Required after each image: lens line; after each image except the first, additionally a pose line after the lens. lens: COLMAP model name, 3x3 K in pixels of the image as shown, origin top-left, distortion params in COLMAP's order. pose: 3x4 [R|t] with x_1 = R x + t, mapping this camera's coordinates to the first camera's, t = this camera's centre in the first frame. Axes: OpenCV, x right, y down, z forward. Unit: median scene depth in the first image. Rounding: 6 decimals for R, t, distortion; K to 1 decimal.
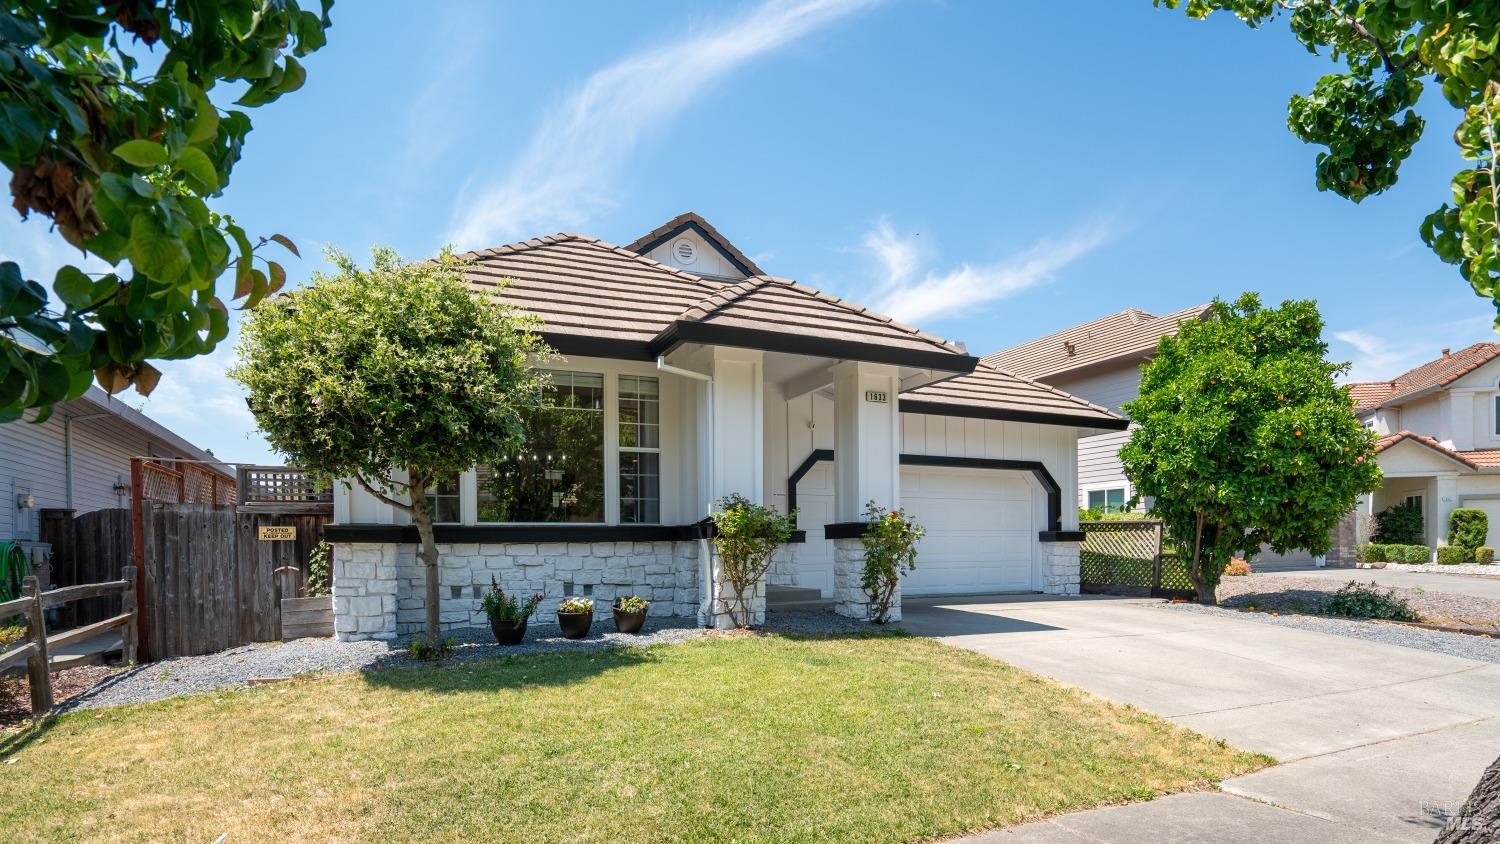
lens RADIAL K [[720.3, 0, 750.0], [0, 720.3, 422.0], [0, 0, 1]] dist [-0.015094, 0.000708]
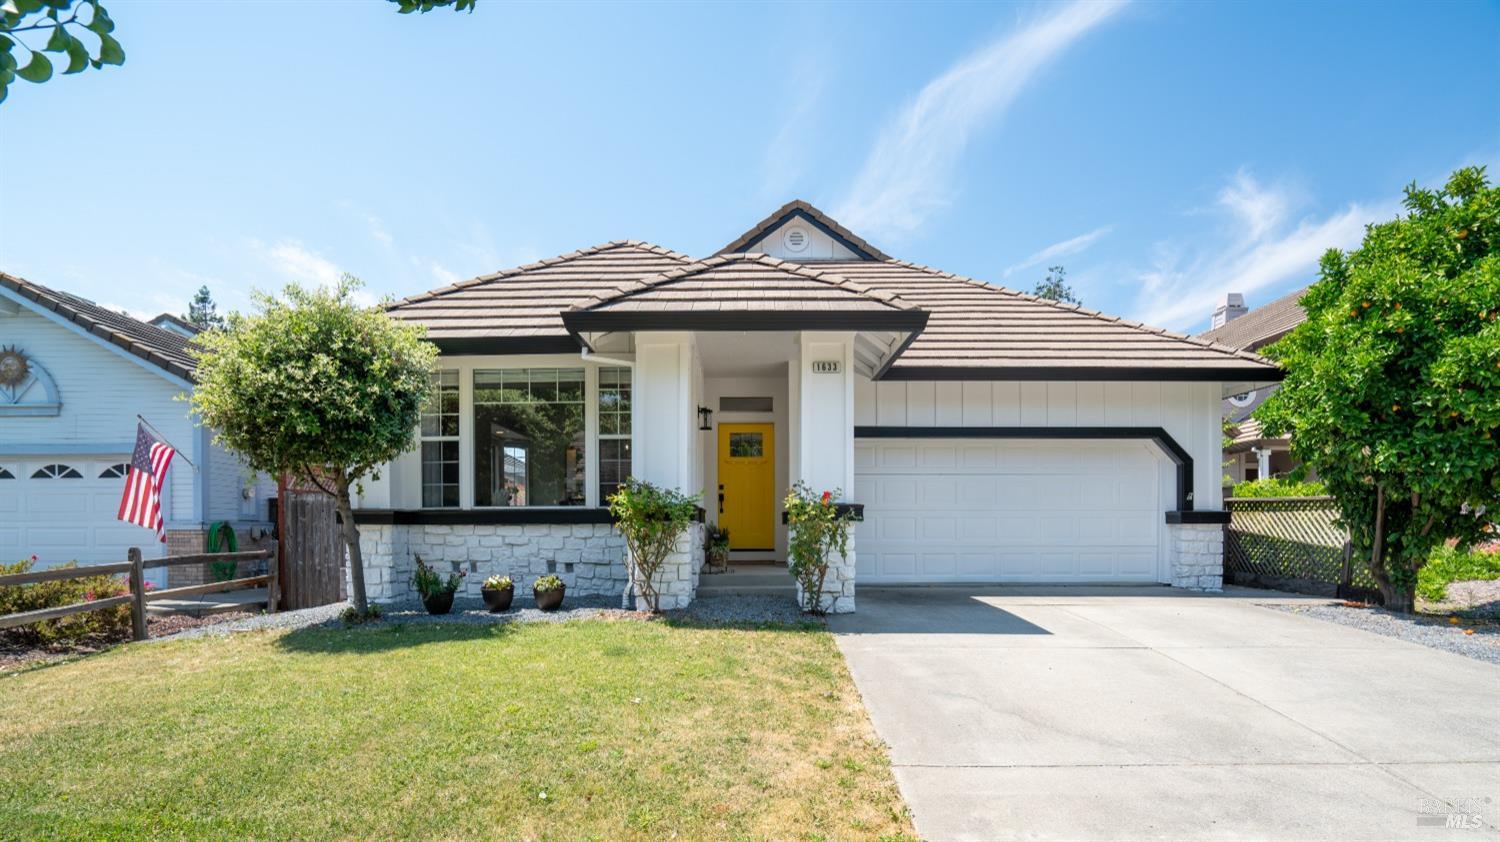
lens RADIAL K [[673.2, 0, 750.0], [0, 673.2, 421.0], [0, 0, 1]] dist [-0.019940, 0.001466]
pose [[0.915045, -0.056679, -0.399350, 0.427896], [0.064232, 0.997920, 0.005542, 0.022760], [0.398205, -0.030722, 0.916782, 0.176914]]
